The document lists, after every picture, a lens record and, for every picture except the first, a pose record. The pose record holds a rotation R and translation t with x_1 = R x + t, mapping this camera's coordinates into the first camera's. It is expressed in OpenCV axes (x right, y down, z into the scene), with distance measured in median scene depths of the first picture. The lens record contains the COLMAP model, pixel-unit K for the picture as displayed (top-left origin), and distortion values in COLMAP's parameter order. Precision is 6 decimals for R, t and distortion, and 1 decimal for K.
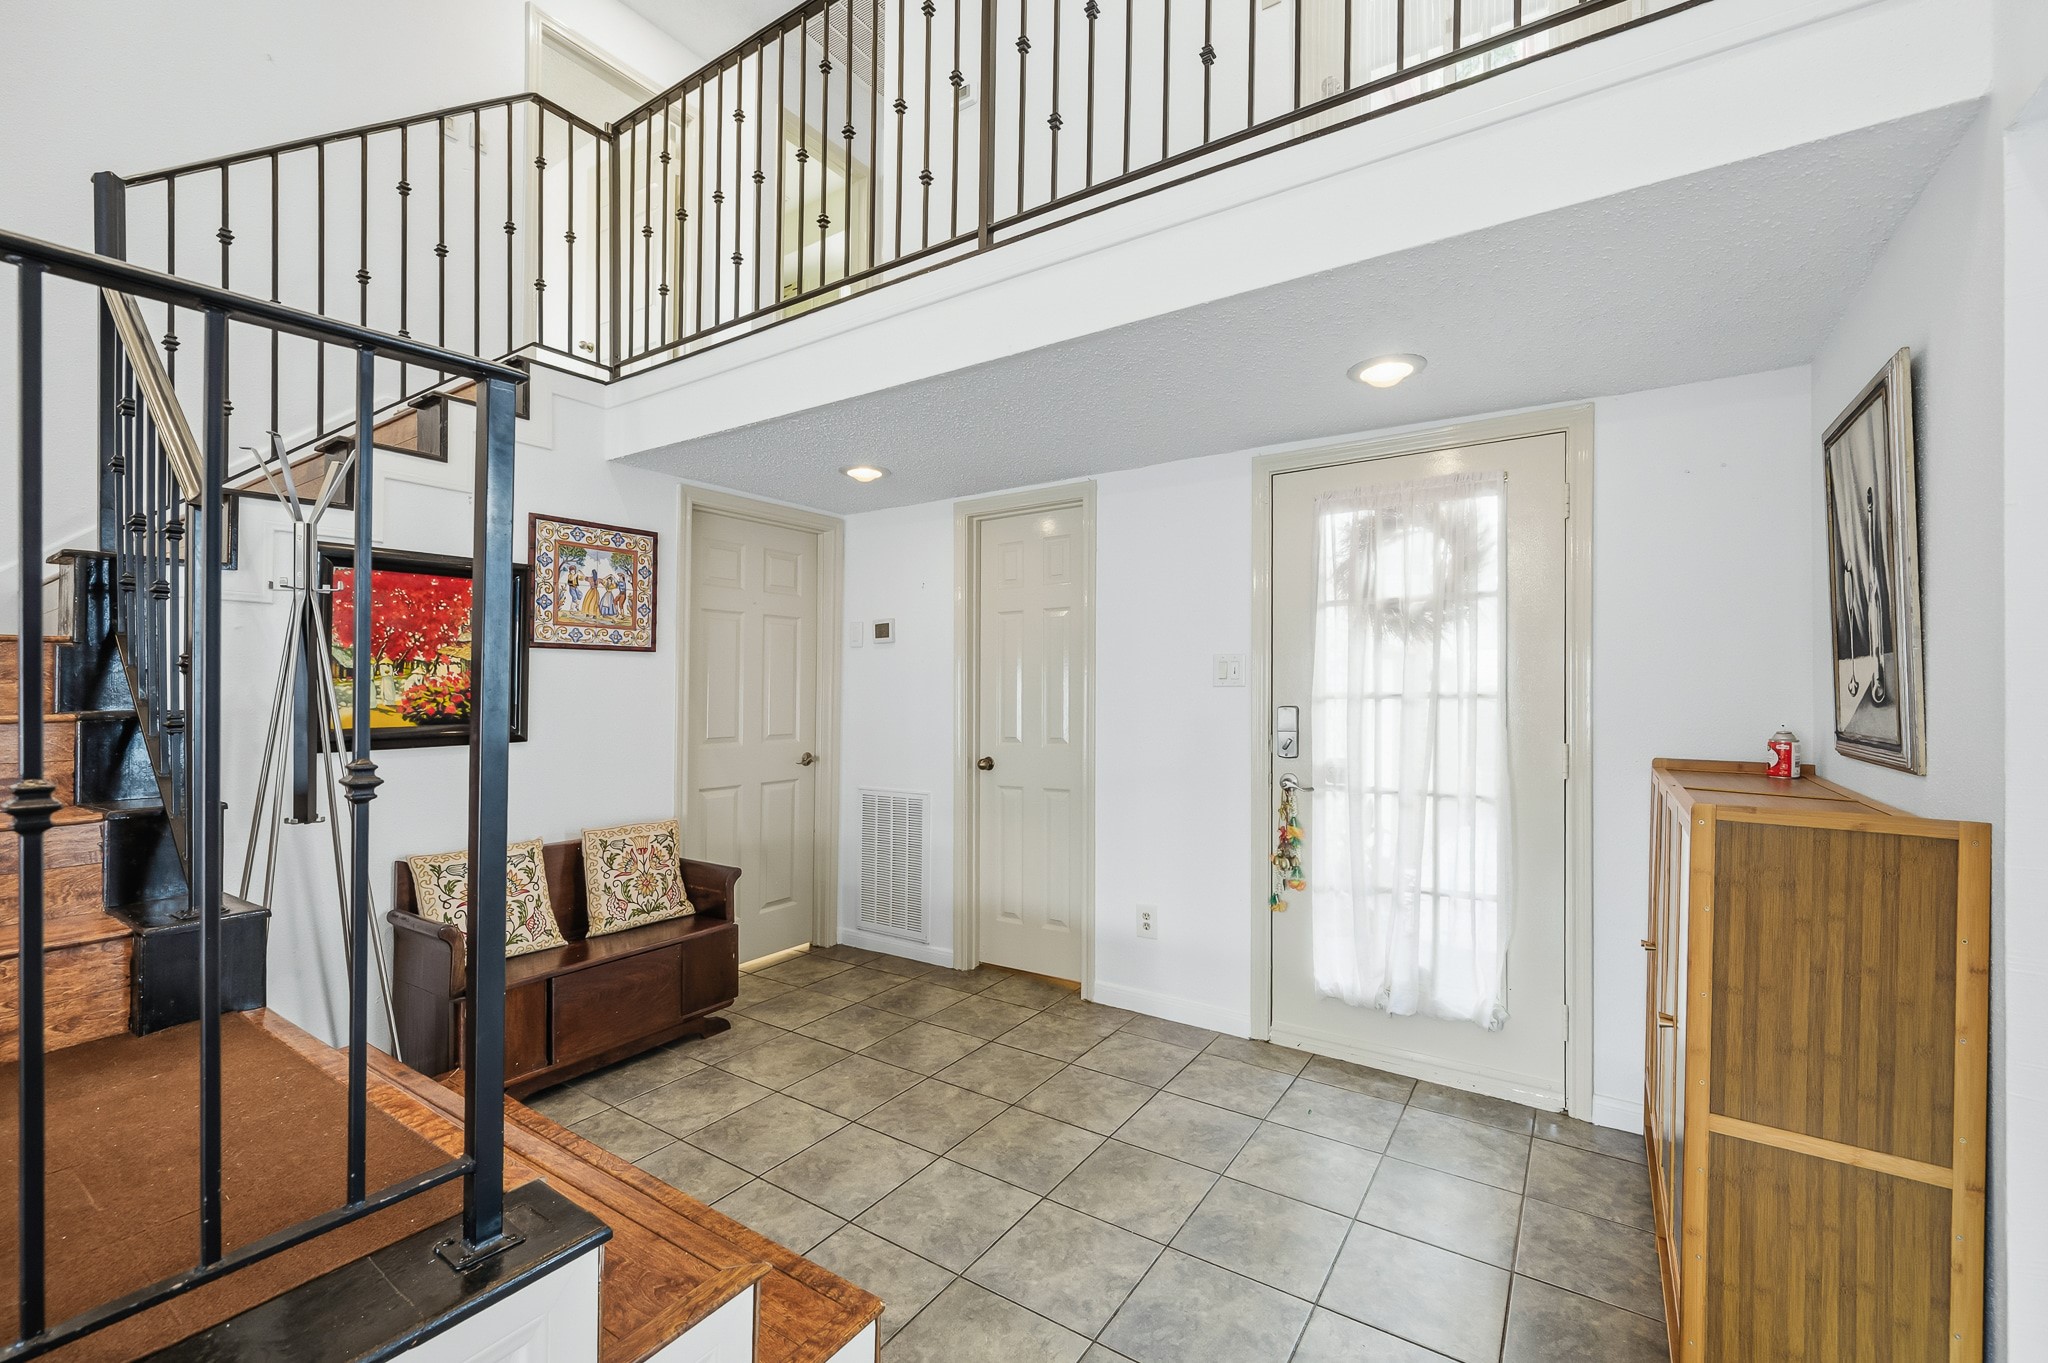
lens RADIAL K [[834.8, 0, 1029.9], [0, 834.8, 693.6], [0, 0, 1]] dist [-0.000064, -0.000736]
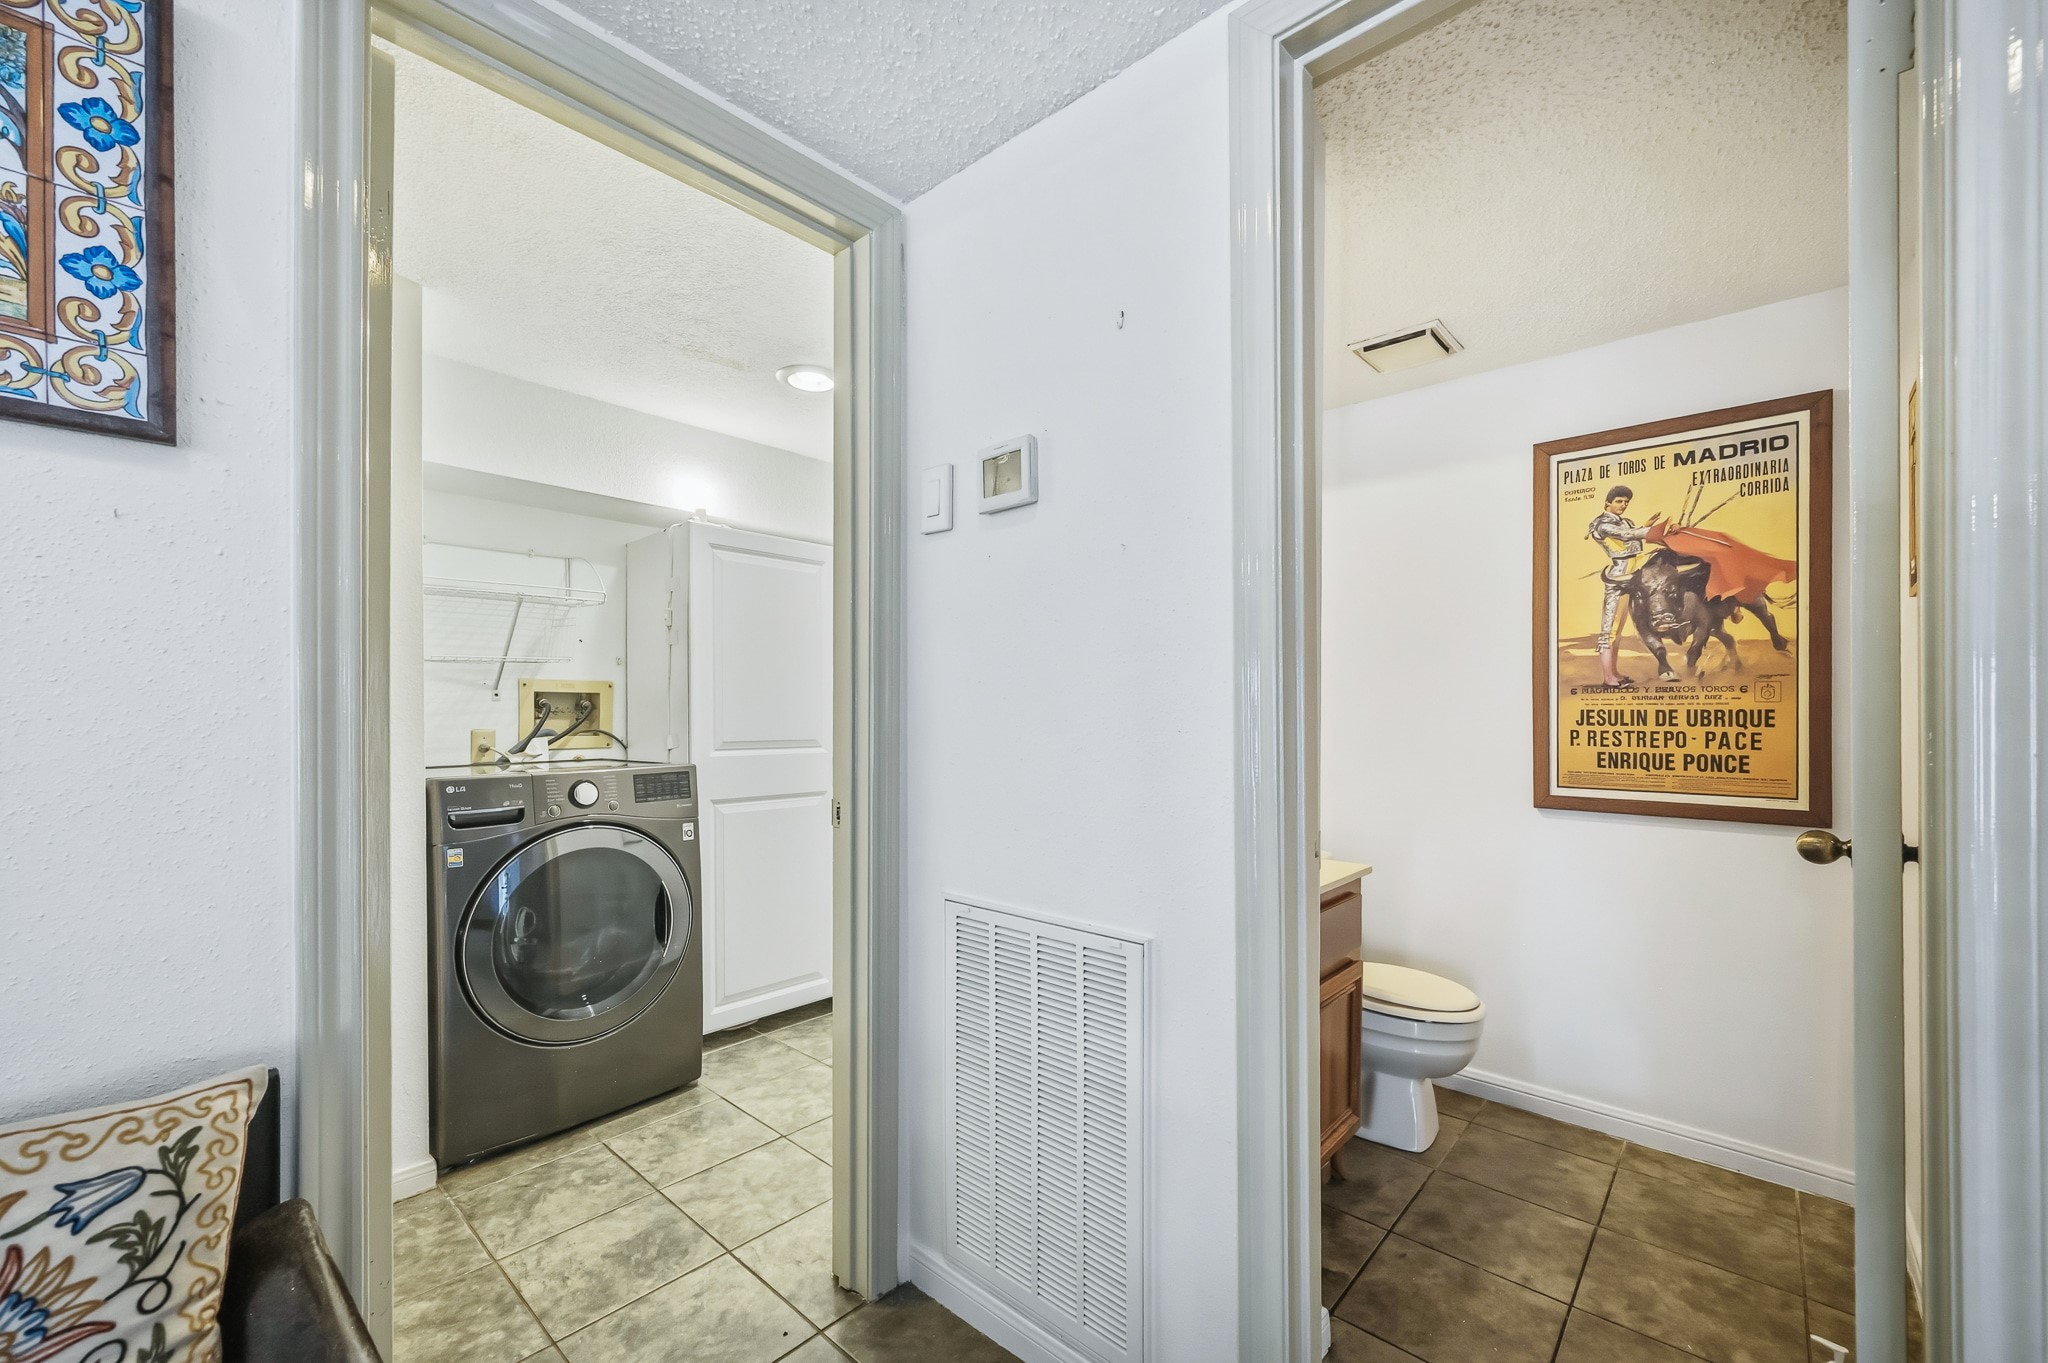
lens RADIAL K [[834.8, 0, 1017.5], [0, 834.8, 695.9], [0, 0, 1]] dist [-0.000064, -0.000736]
pose [[0.989708, -0.007513, -0.142908, -0.145325], [0.007338, 0.999972, -0.001750, 0.033692], [0.142917, 0.000683, 0.989734, 0.781954]]
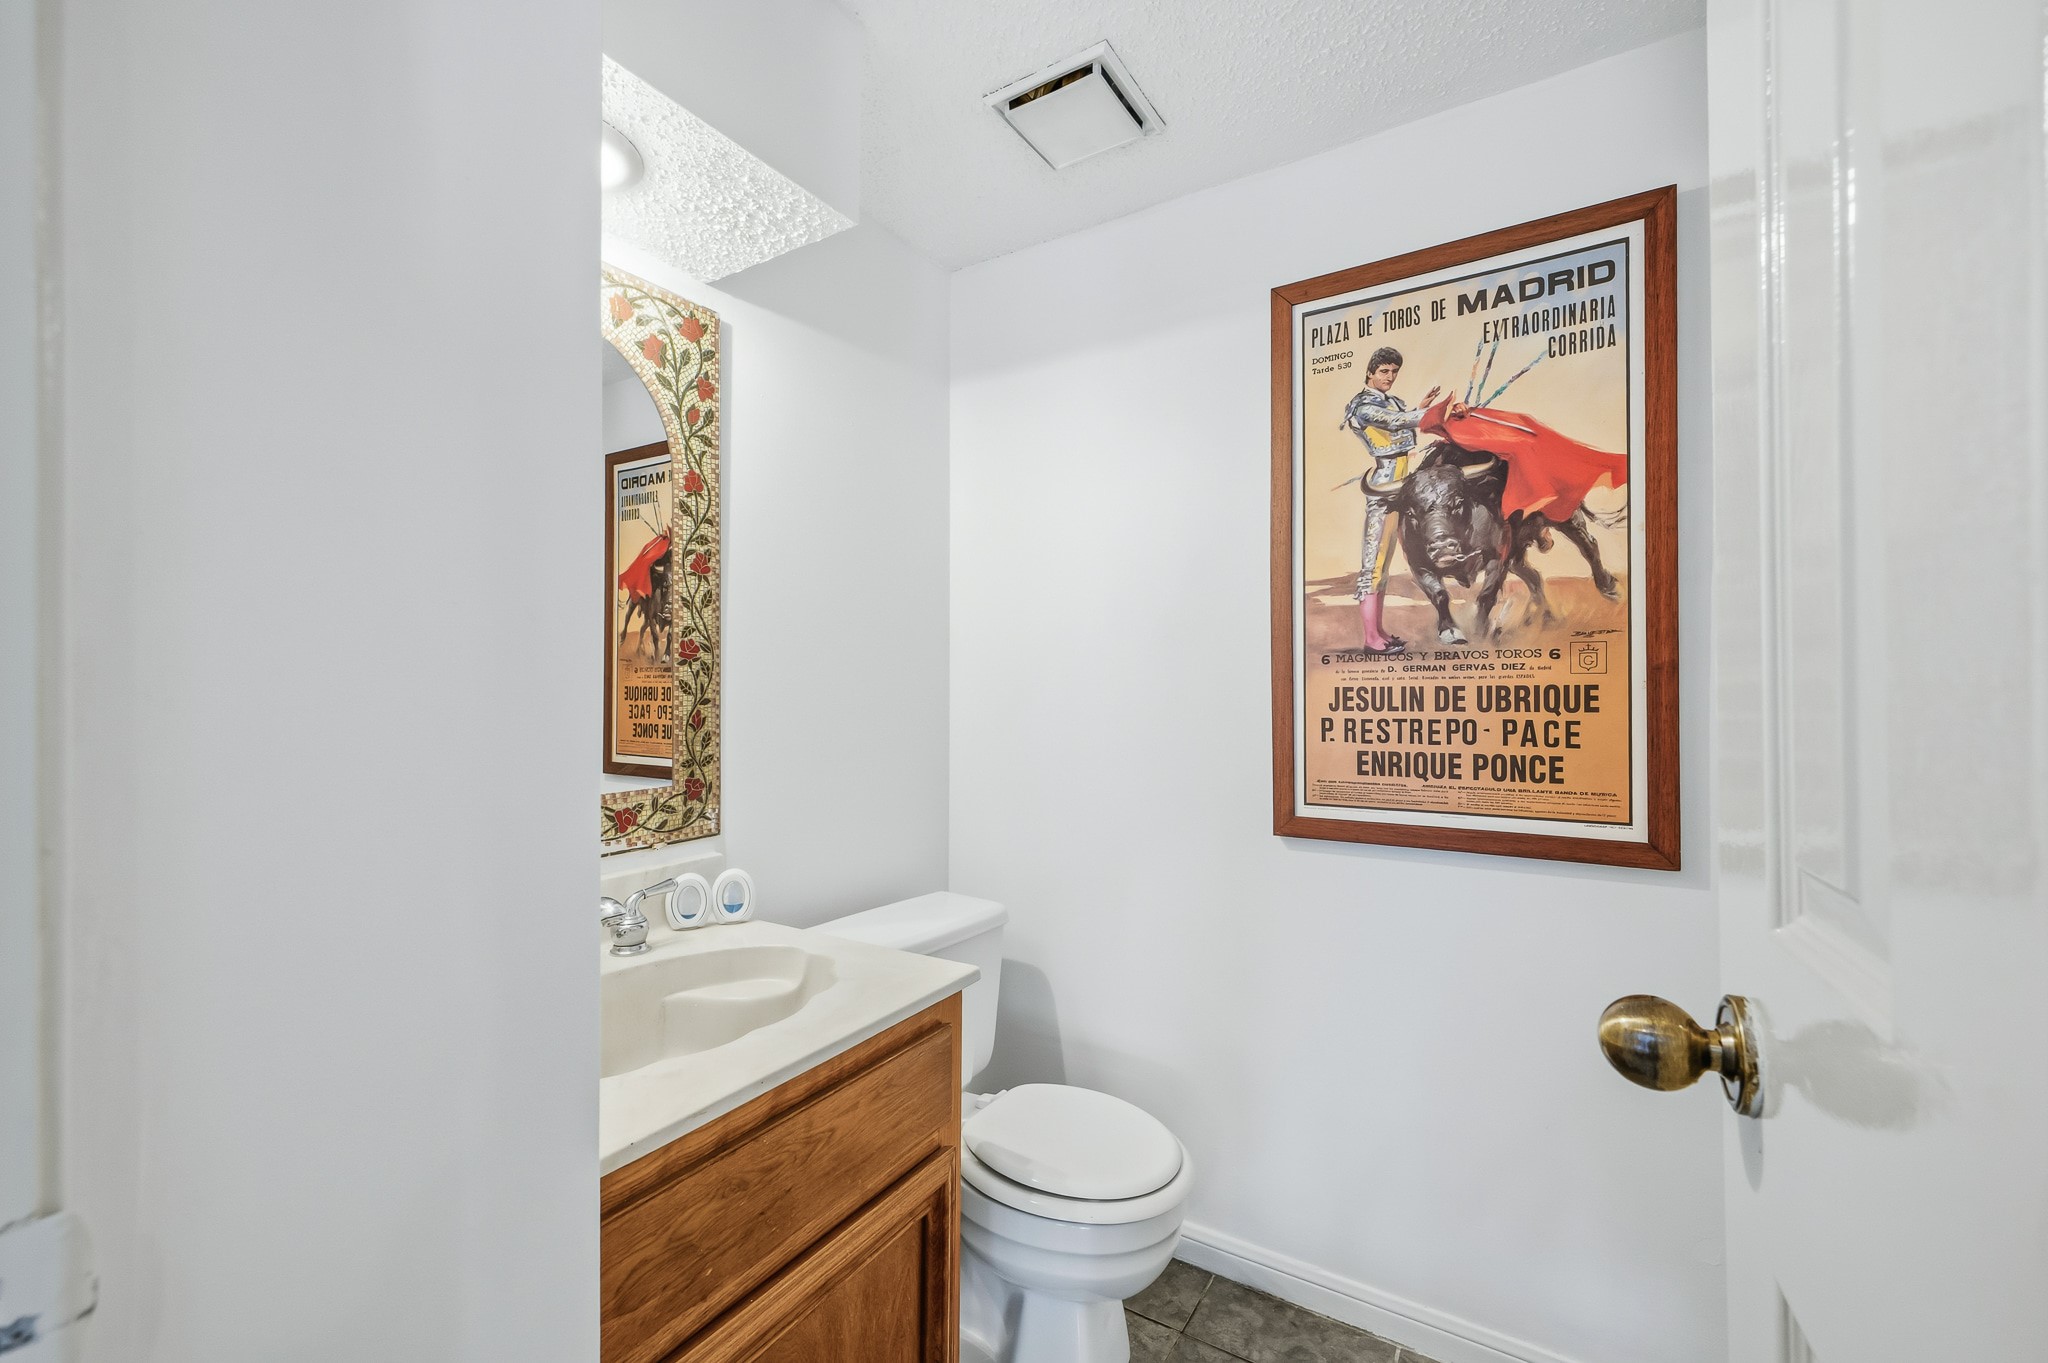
lens RADIAL K [[834.8, 0, 1027.0], [0, 834.8, 675.6], [0, 0, 1]] dist [-0.000064, -0.000736]
pose [[0.999391, -0.011258, 0.033042, -0.074111], [0.011374, 0.999930, -0.003319, 0.036407], [-0.033003, 0.003693, 0.999448, 0.900958]]
